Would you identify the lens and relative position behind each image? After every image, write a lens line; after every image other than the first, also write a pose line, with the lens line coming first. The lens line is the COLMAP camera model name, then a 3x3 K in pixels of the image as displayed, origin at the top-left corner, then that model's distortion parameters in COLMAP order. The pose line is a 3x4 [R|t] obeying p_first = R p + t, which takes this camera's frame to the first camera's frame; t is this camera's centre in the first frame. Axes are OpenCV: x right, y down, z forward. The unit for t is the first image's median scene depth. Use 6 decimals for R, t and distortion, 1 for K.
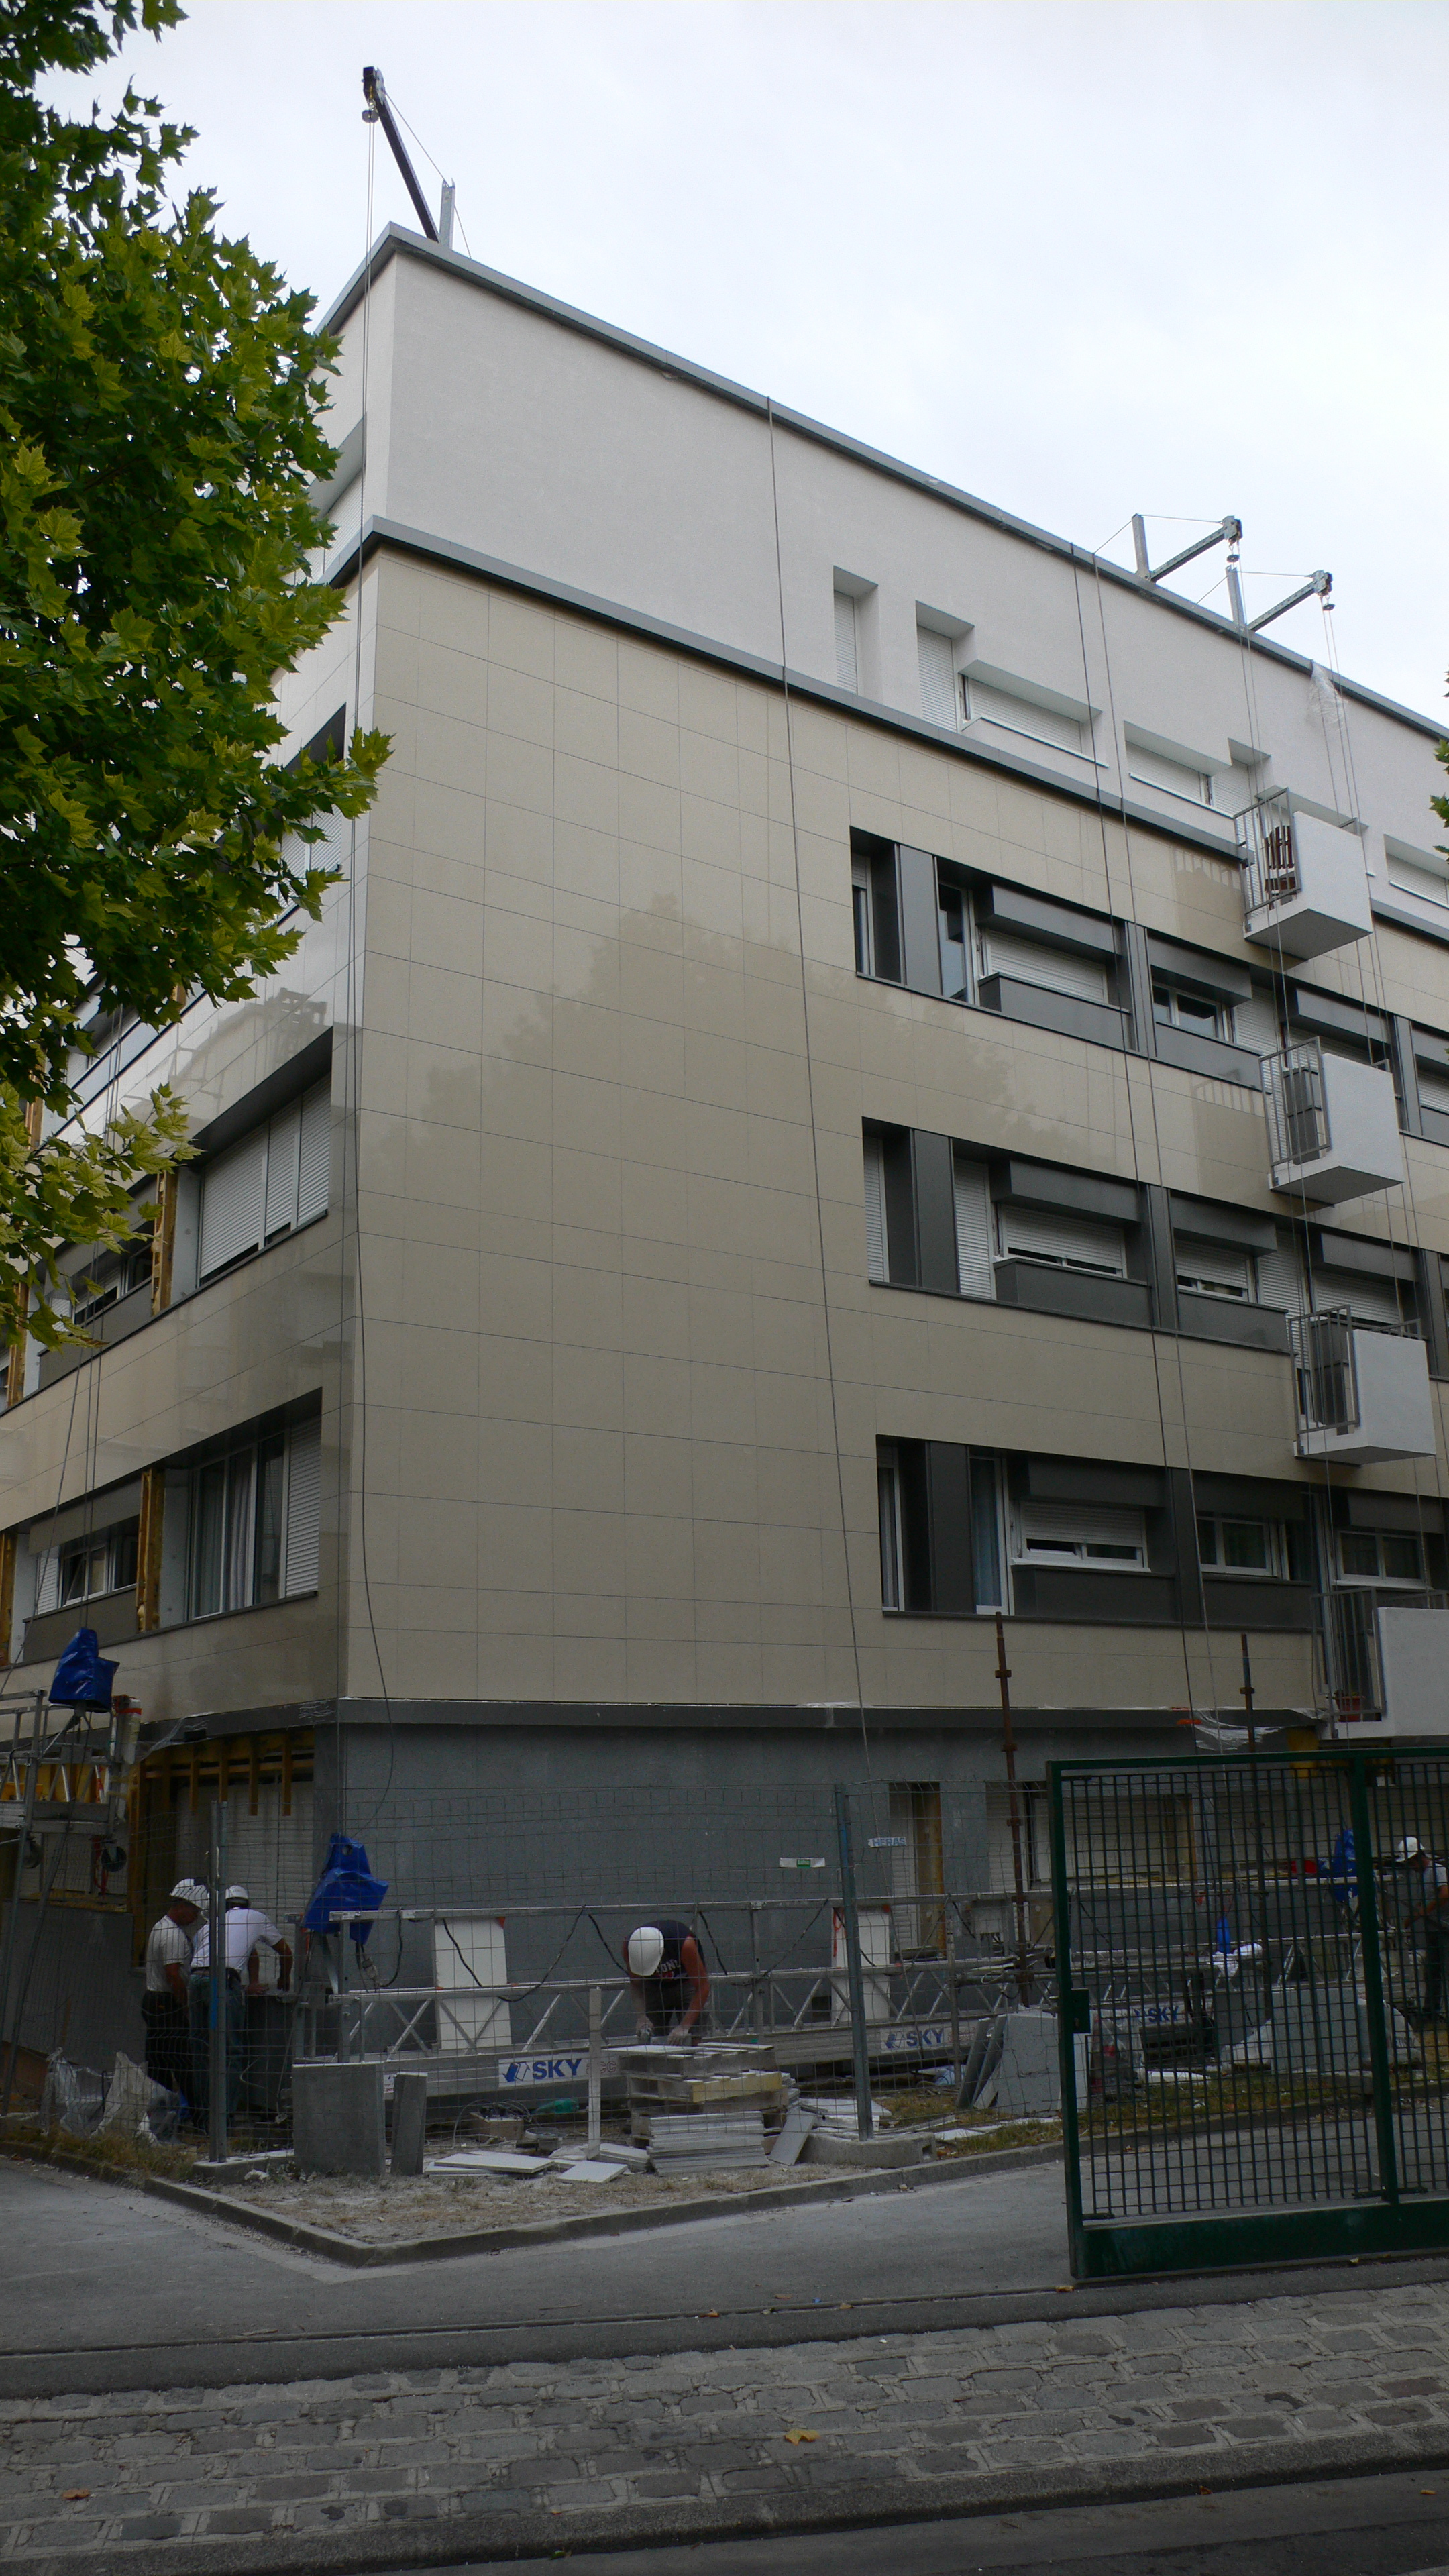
lens RADIAL K [[1998.8, 0, 724.5], [0, 1998.8, 1288.0], [0, 0, 1]] dist [-0.126535, 0.109505]
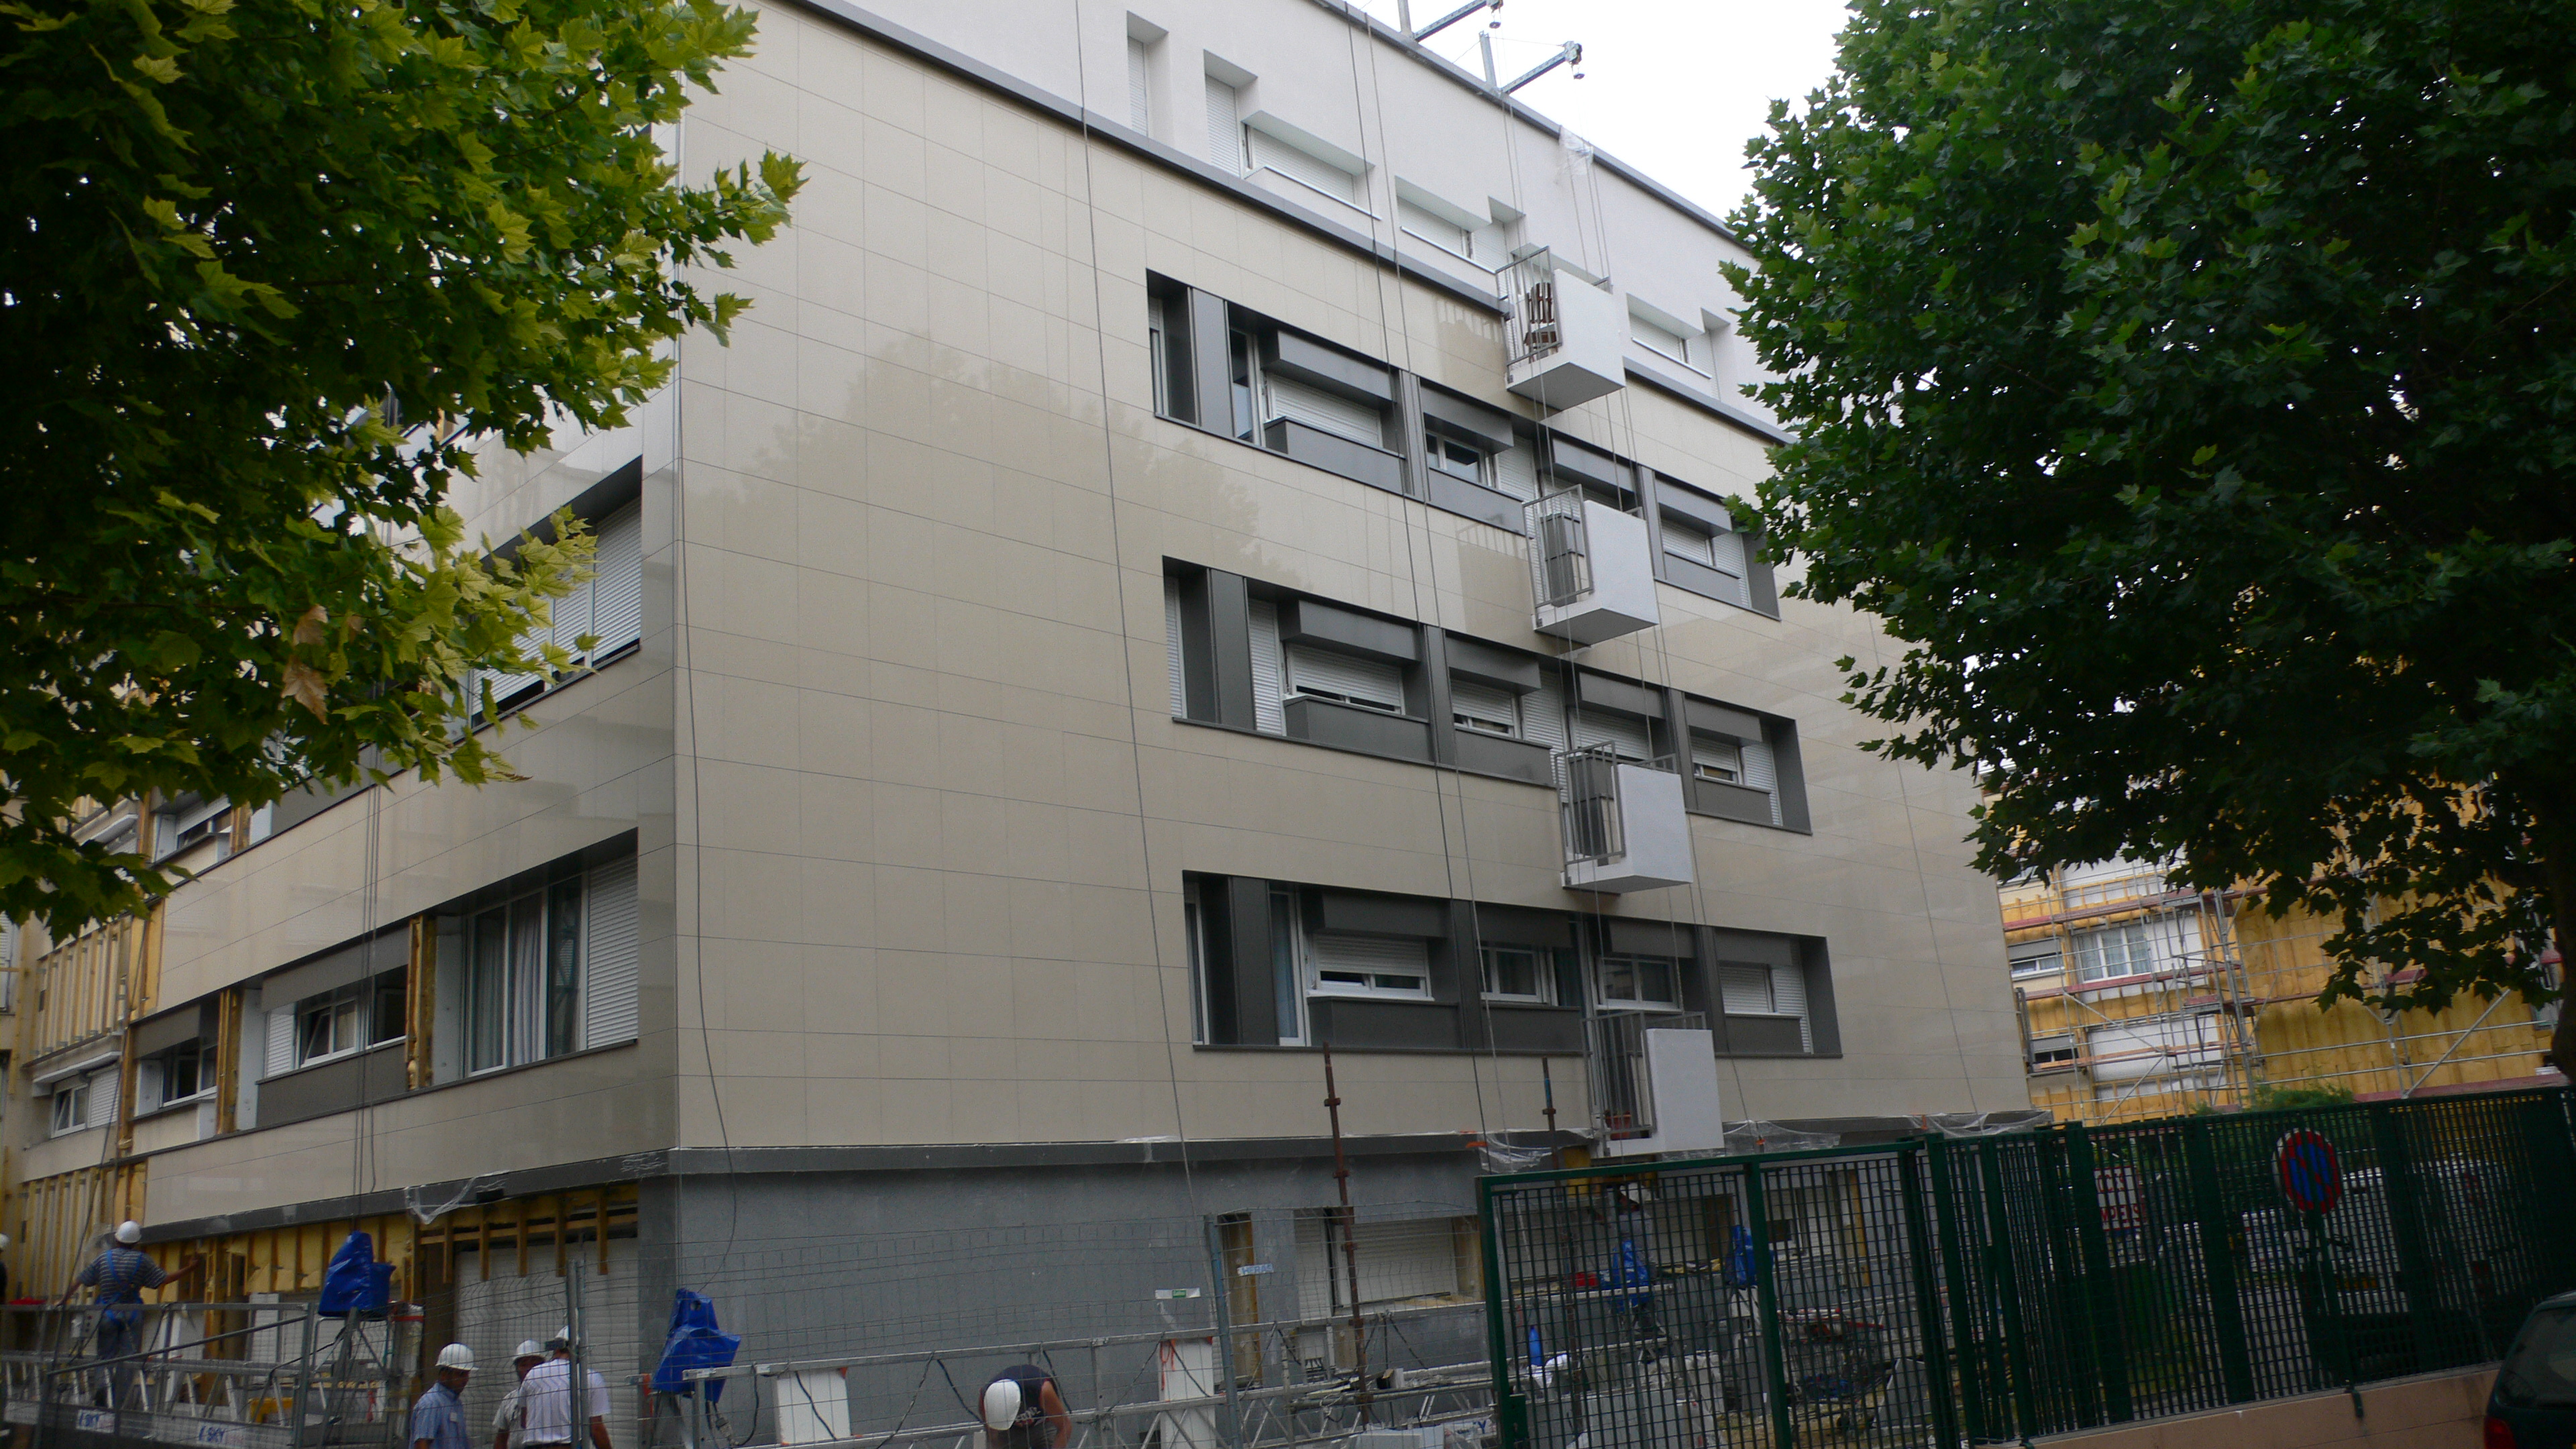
lens RADIAL K [[1998.8, 0, 1285.8], [0, 1998.8, 685.4], [0, 0, 1]] dist [-0.126535, 0.109505]
pose [[0.981120, 0.002214, 0.193387, -0.061355], [0.001938, 0.999772, -0.021276, 0.001323], [-0.193390, 0.021249, 0.980892, -0.002284]]
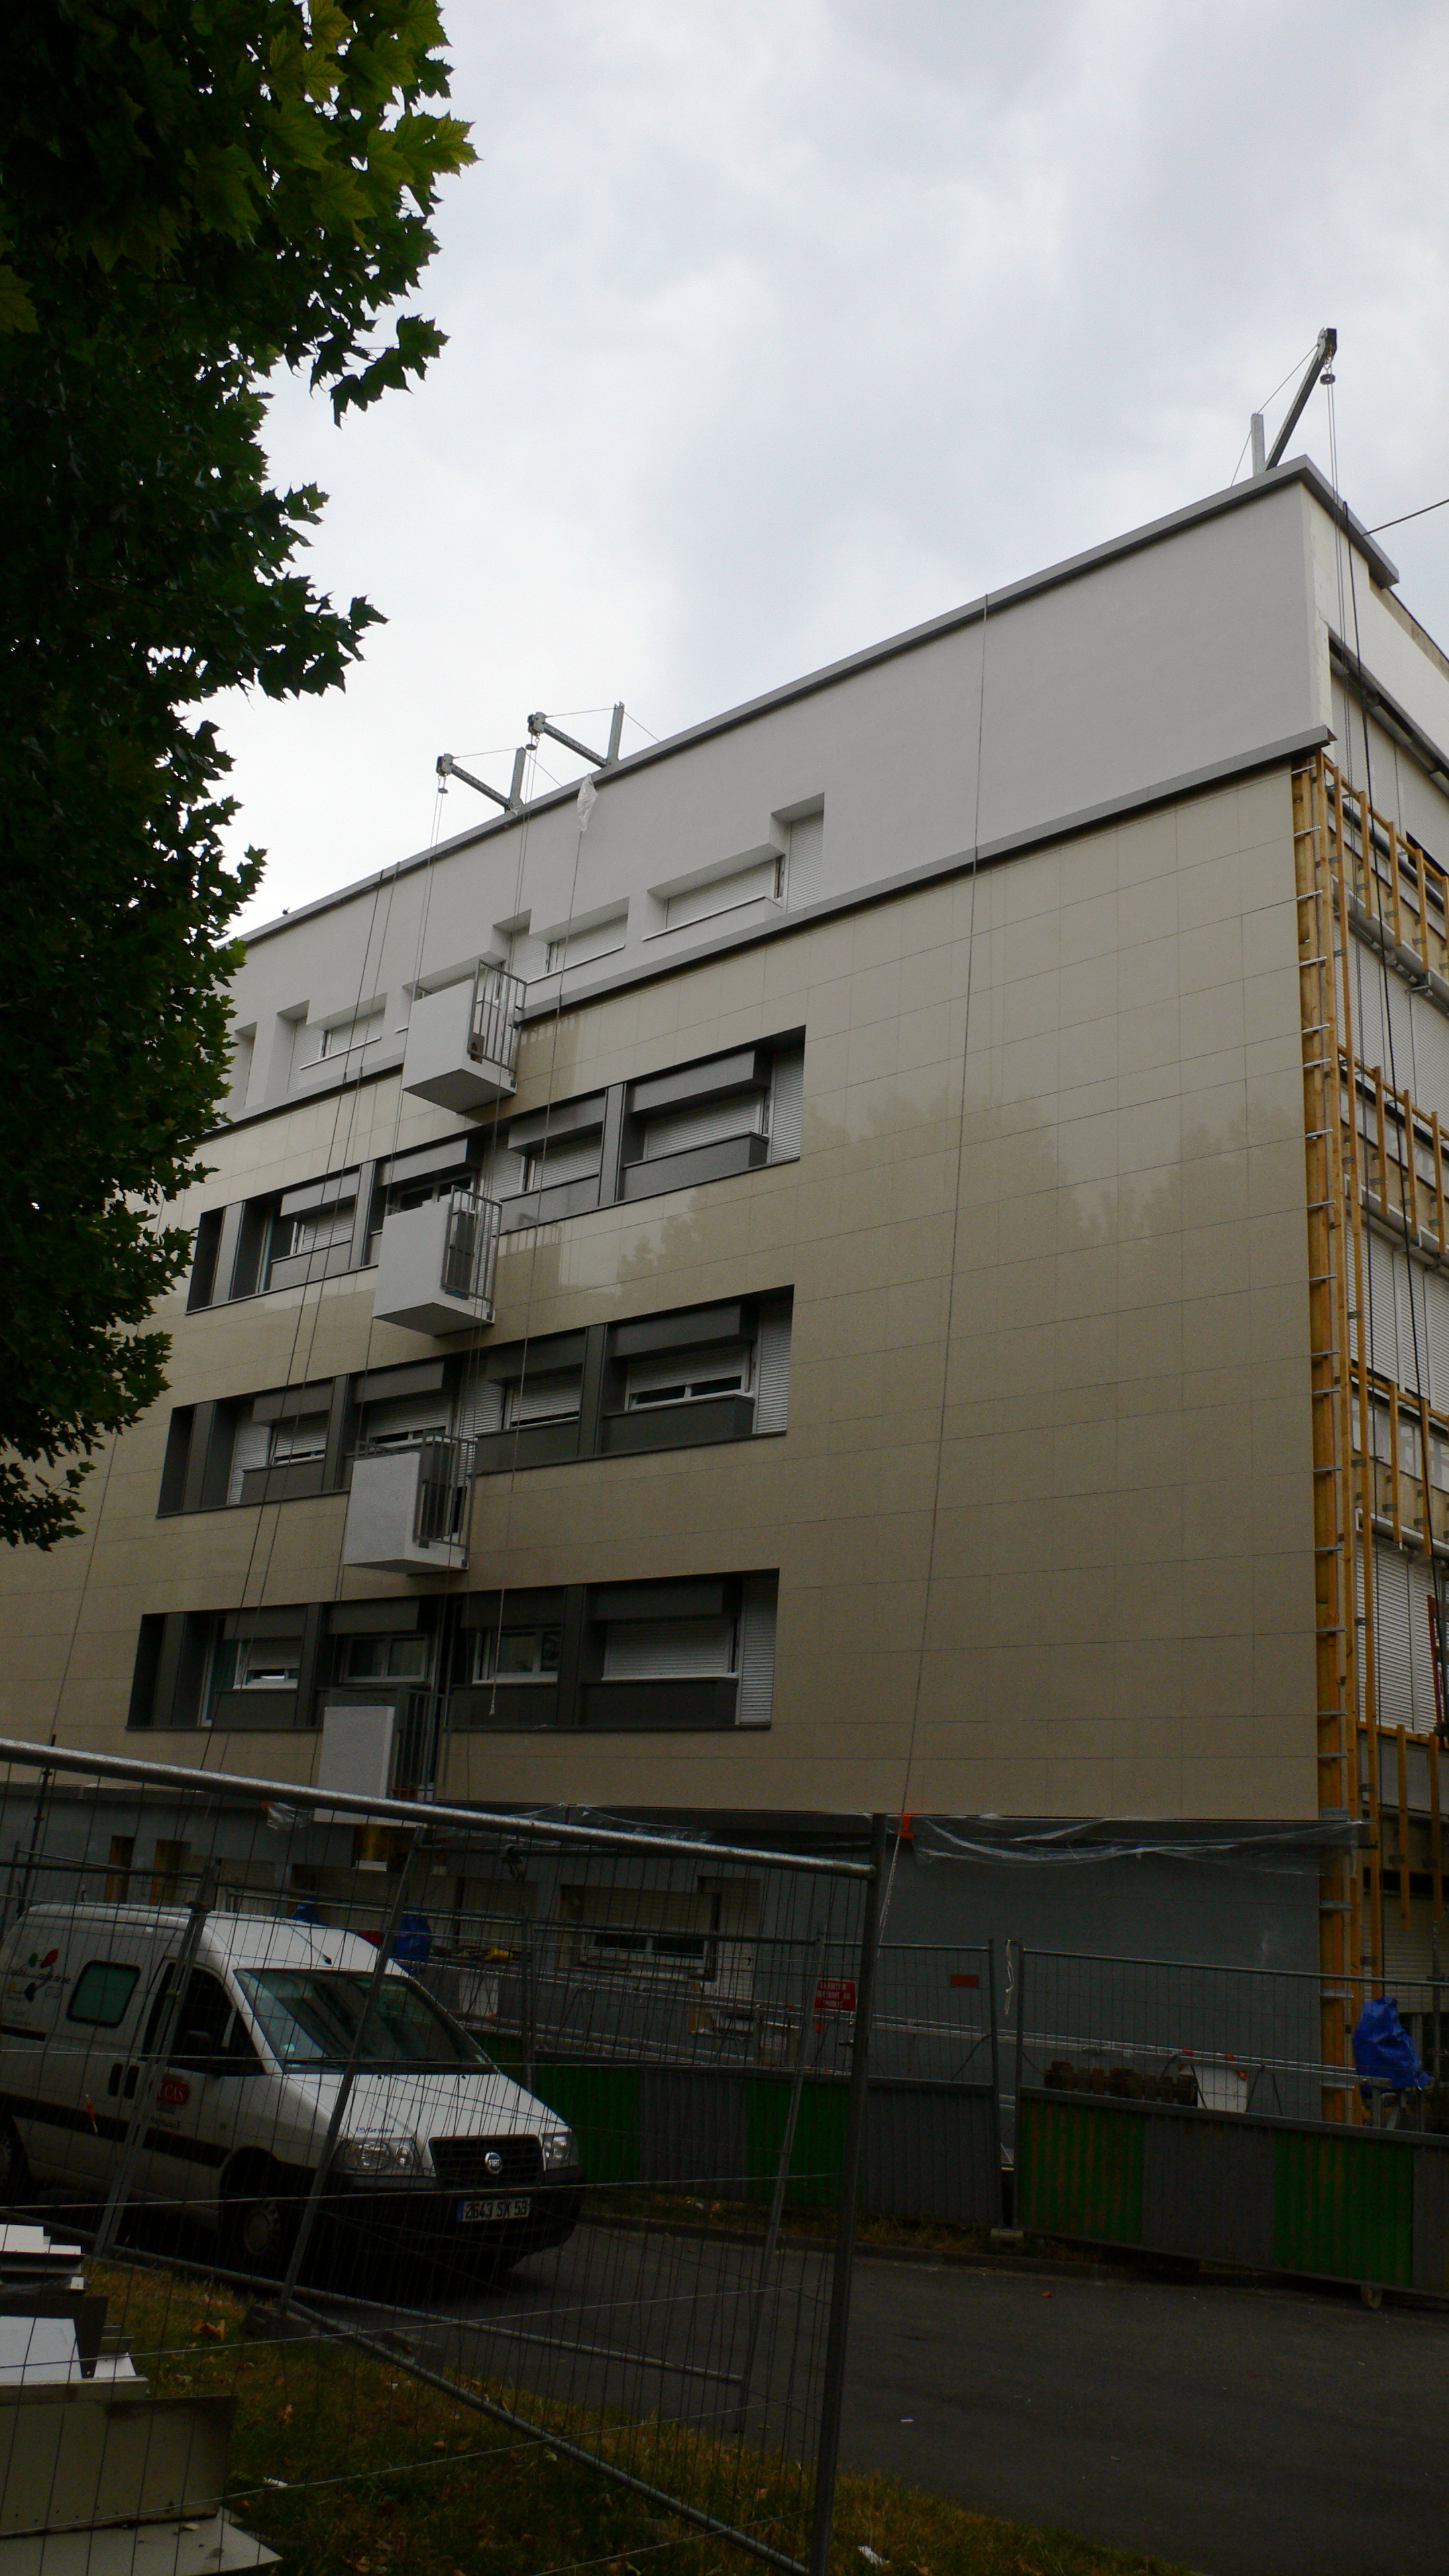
lens RADIAL K [[1998.8, 0, 724.5], [0, 1998.8, 1288.0], [0, 0, 1]] dist [-0.126535, 0.109505]
pose [[0.215964, -0.253614, -0.942889, 1.543150], [0.176698, 0.959885, -0.217714, 0.222207], [0.960280, -0.119588, 0.252114, 0.973640]]
